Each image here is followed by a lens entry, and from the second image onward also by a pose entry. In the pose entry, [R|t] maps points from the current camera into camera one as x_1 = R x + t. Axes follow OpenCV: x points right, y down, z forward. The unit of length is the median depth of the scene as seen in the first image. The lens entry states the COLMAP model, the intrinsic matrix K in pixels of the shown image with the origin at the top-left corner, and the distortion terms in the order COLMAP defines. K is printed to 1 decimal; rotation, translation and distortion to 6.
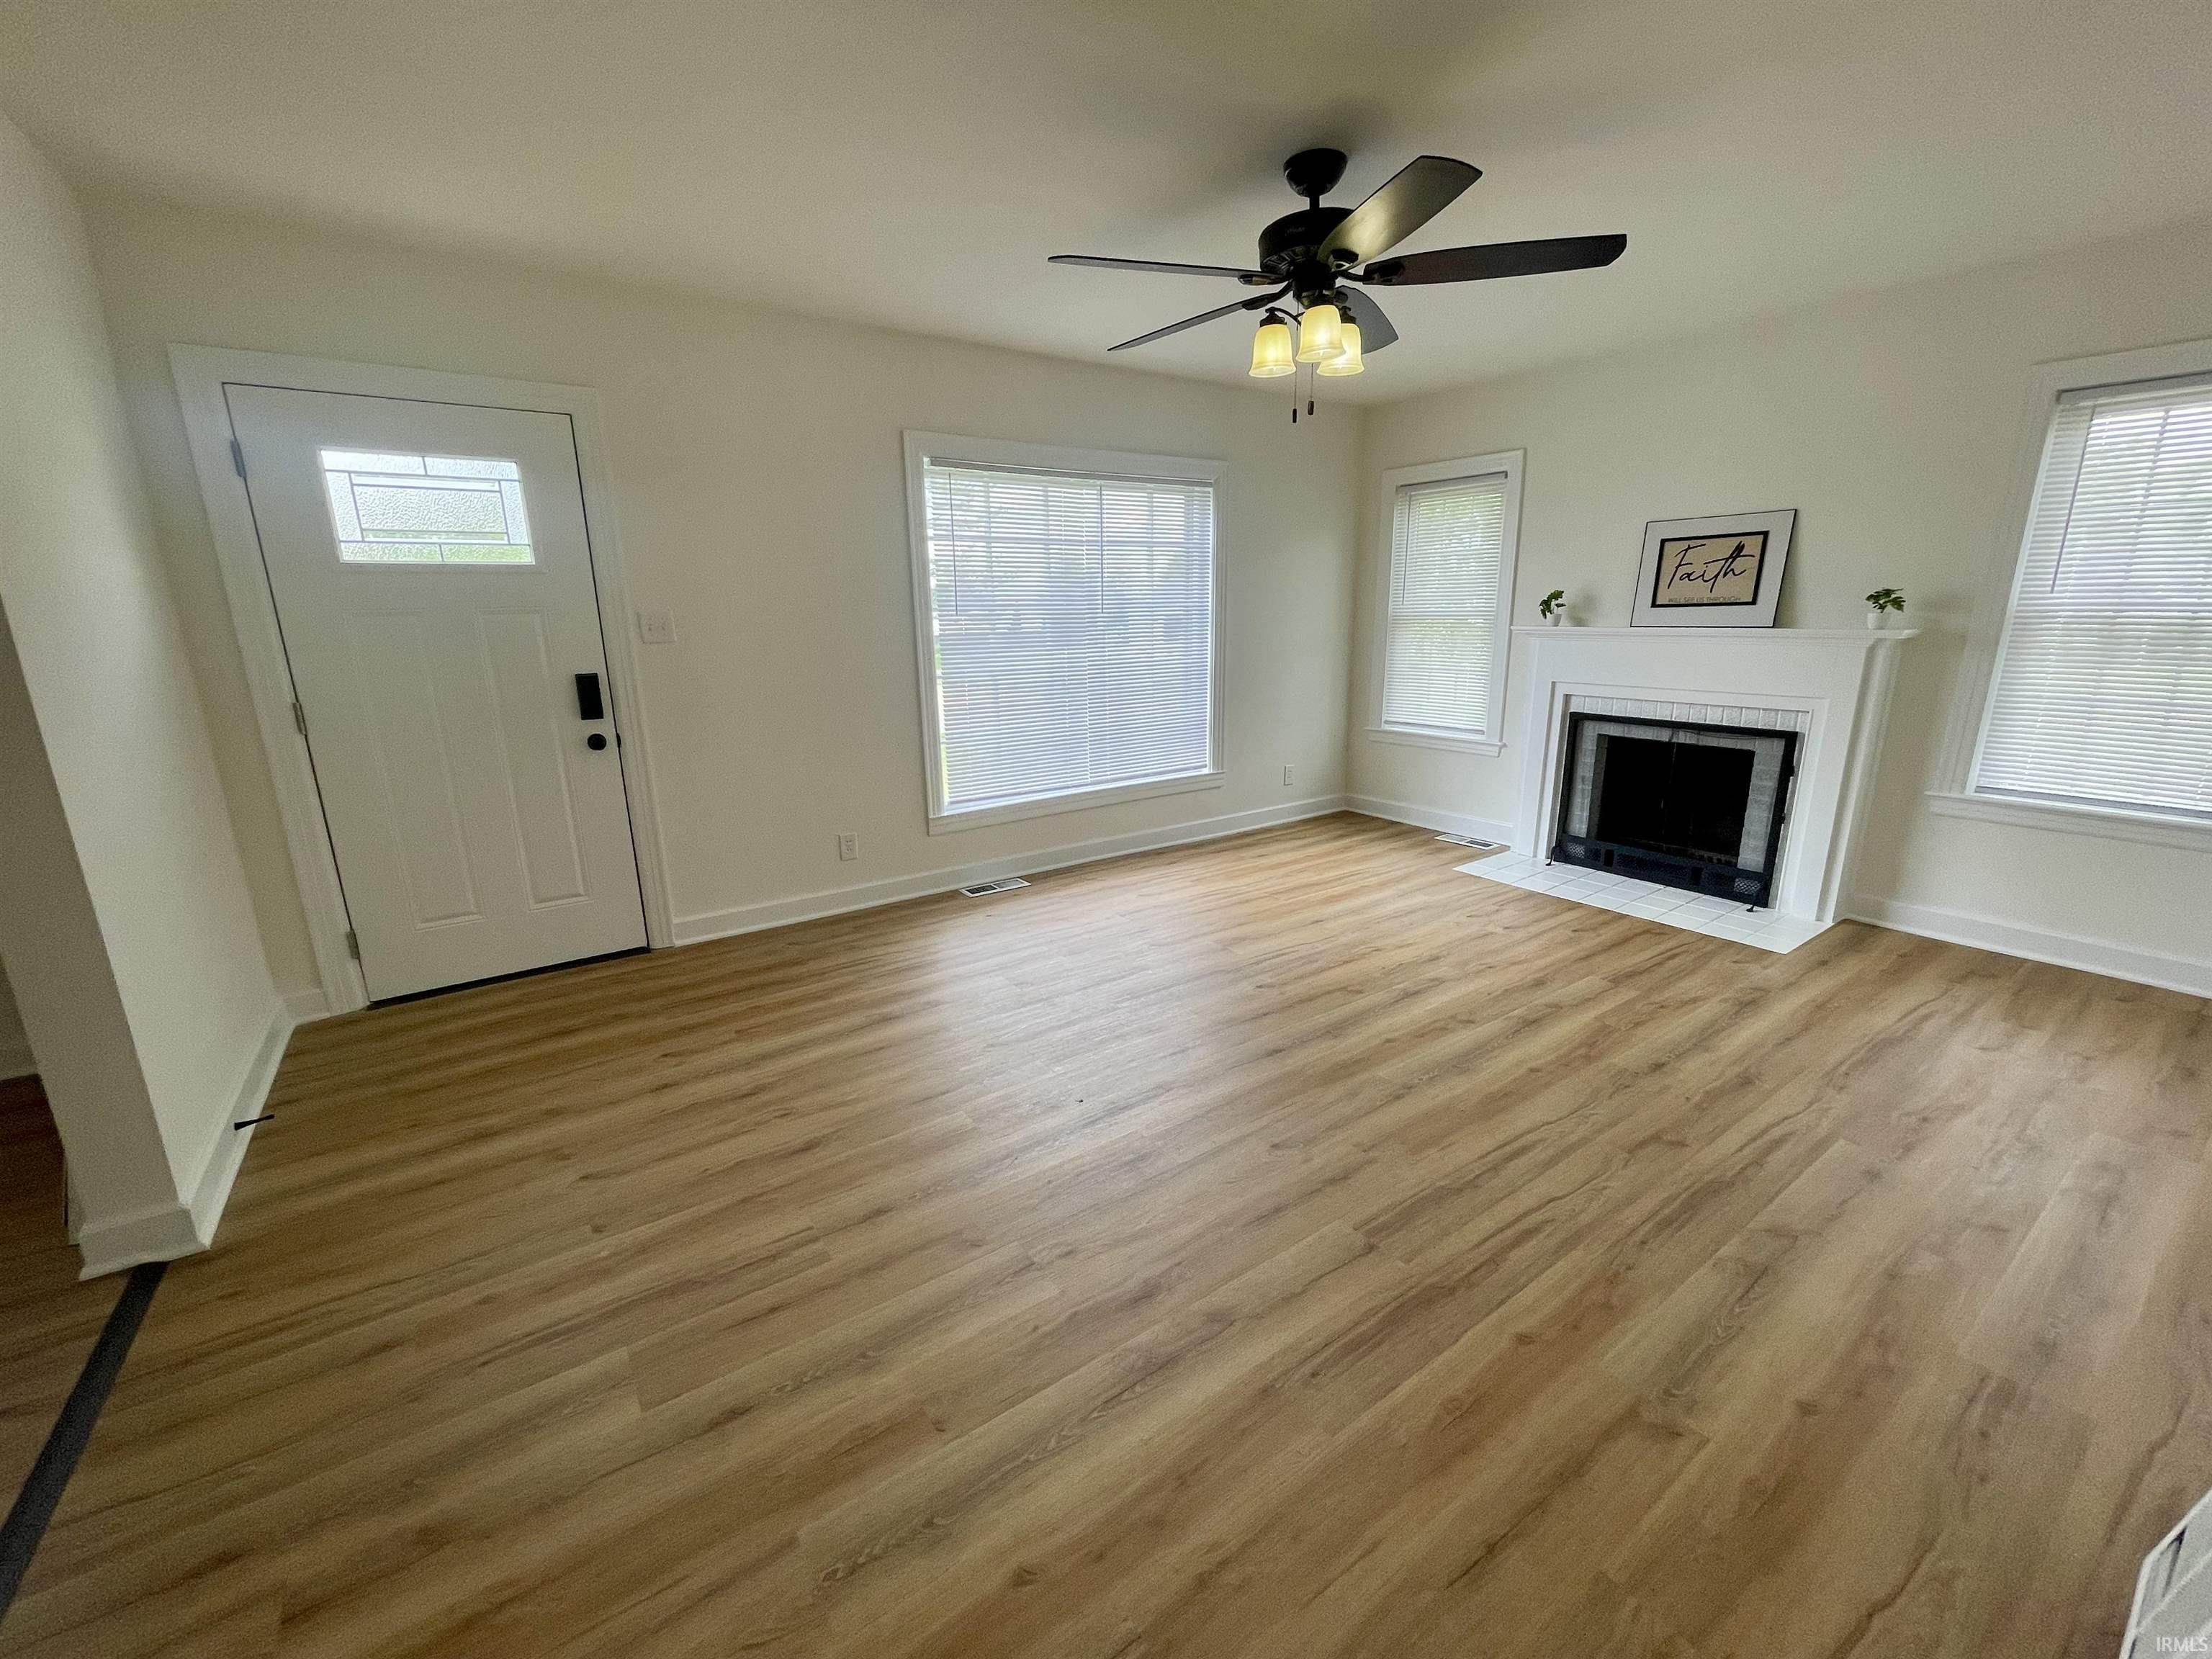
lens RADIAL K [[908.9, 0, 1095.4], [0, 908.9, 832.6], [0, 0, 1]] dist [-0.002720, 0.000345]
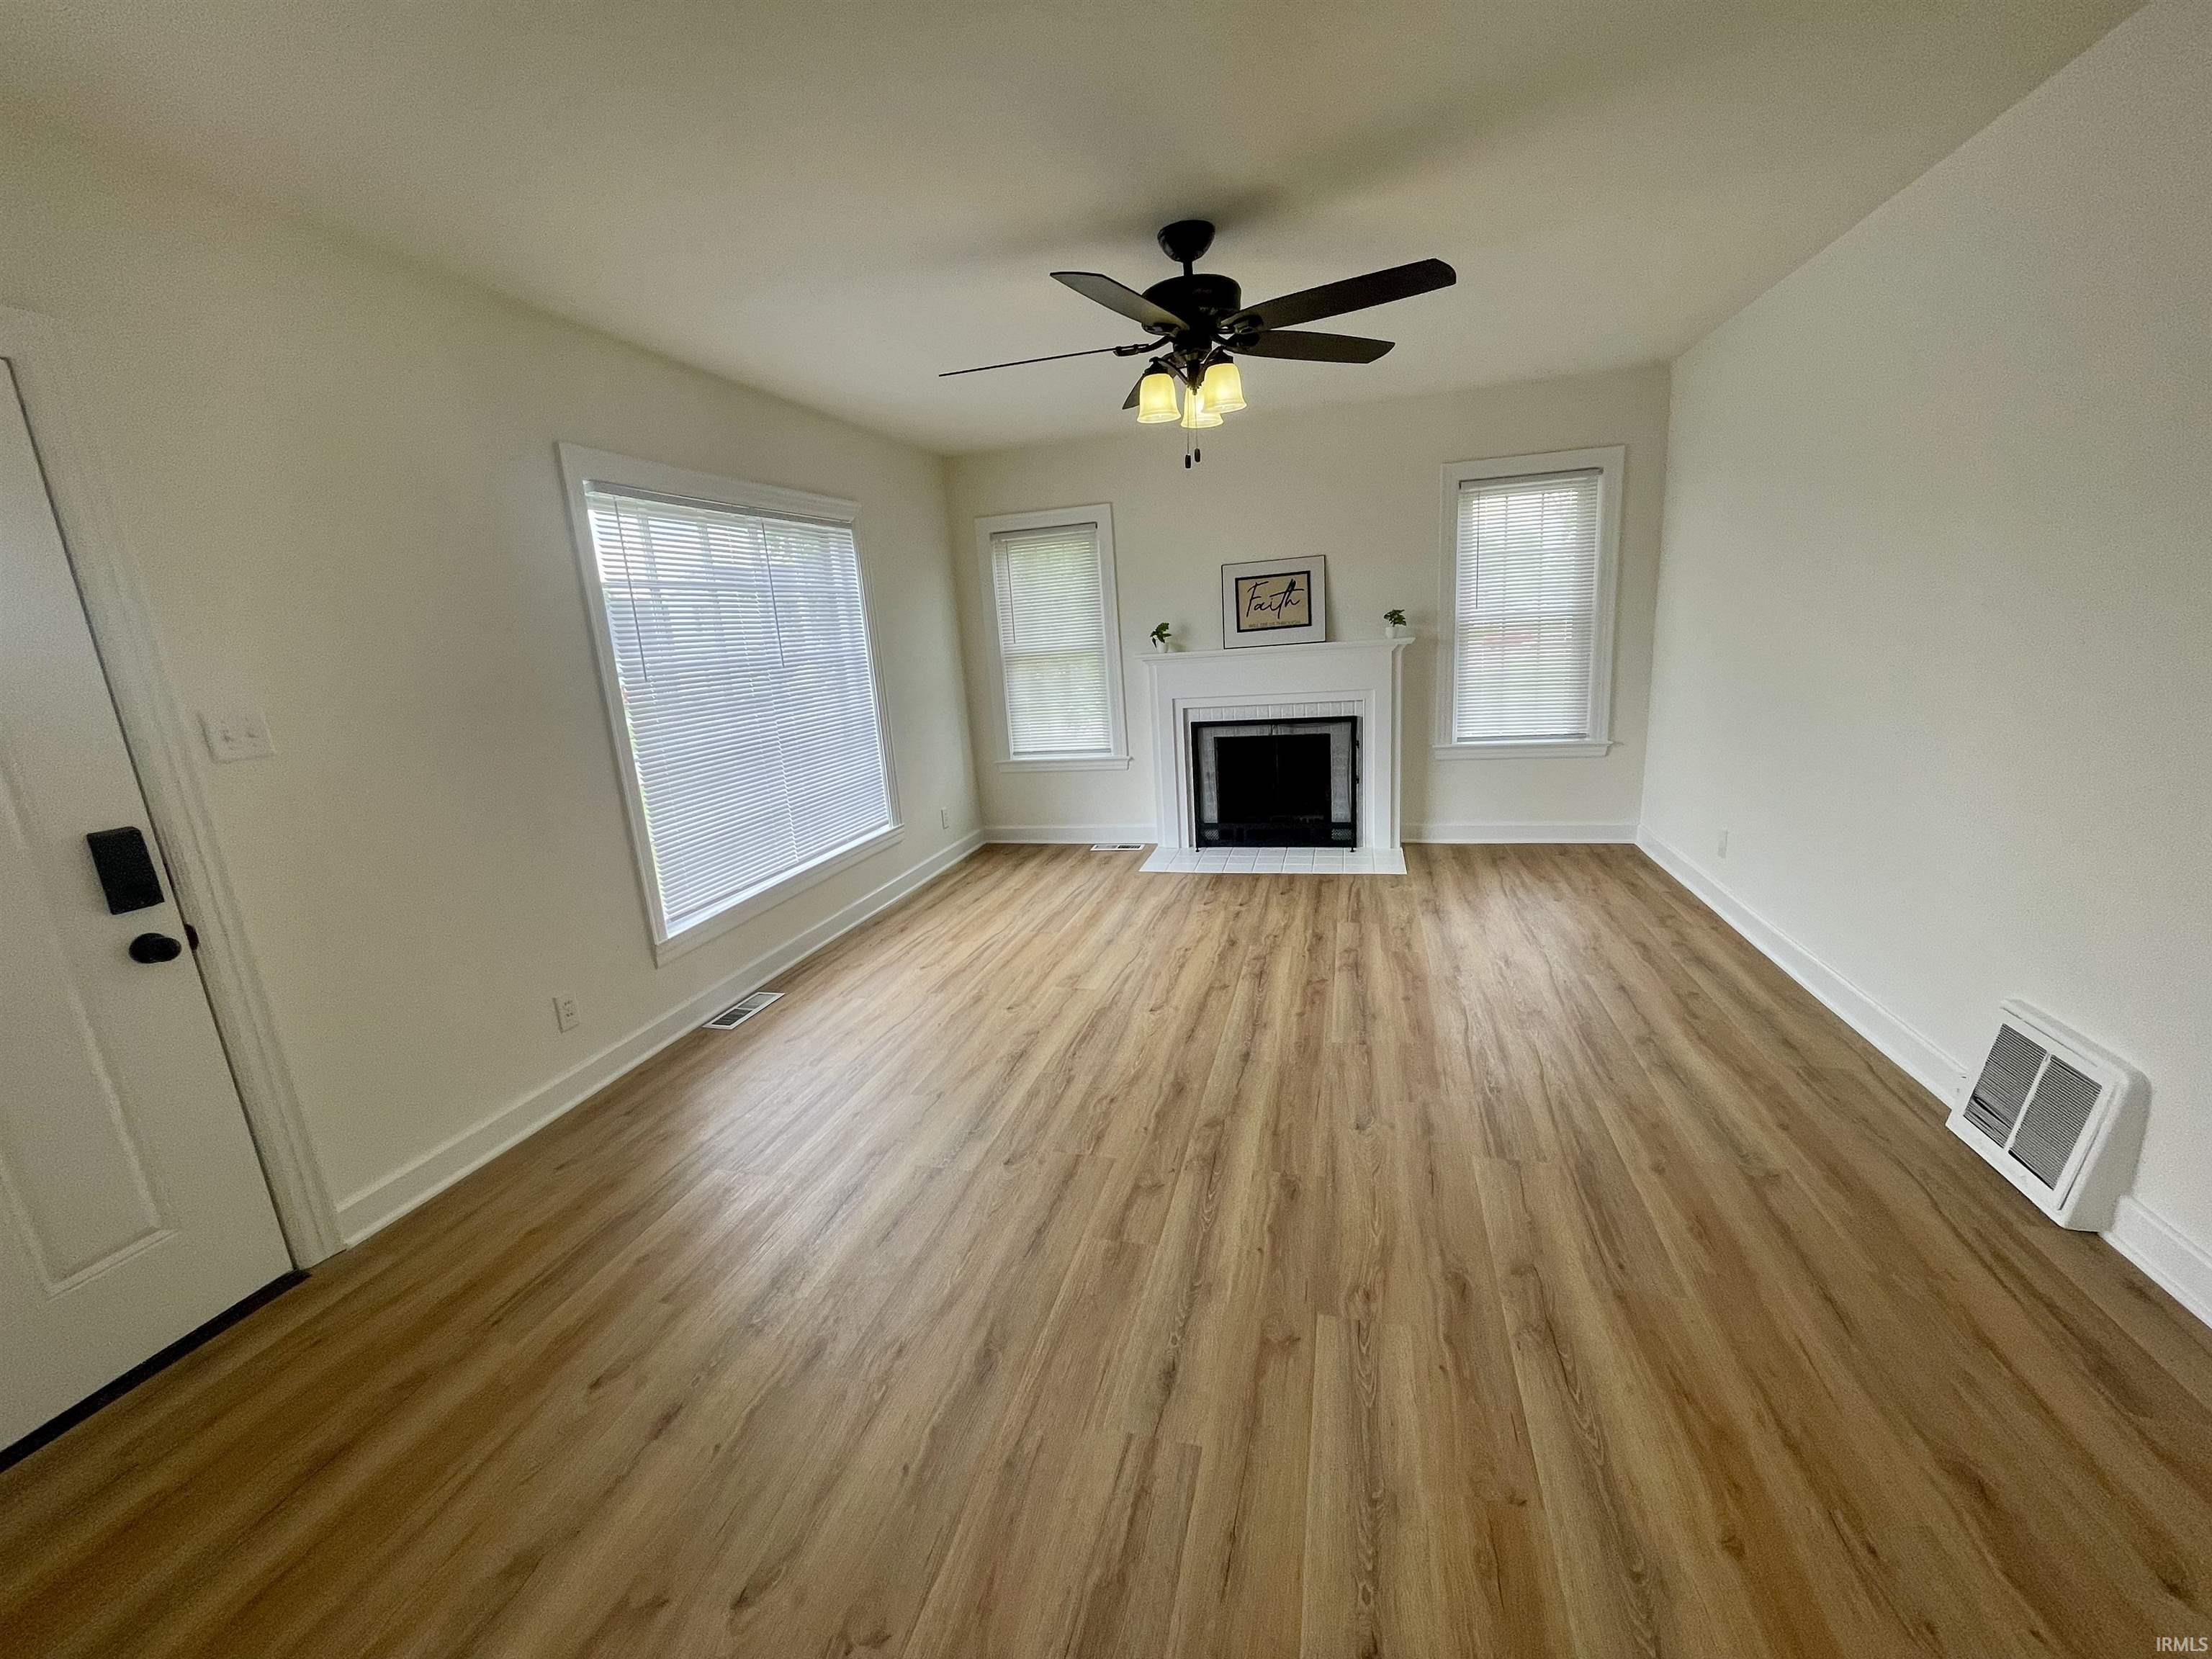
lens RADIAL K [[902.2, 0, 1103.2], [0, 902.2, 827.7], [0, 0, 1]] dist [-0.000793, 0.000270]
pose [[0.765671, -0.178145, 0.618071, -0.369898], [0.211722, 0.977138, 0.019354, -0.050814], [-0.607389, 0.116041, 0.785884, 0.175723]]
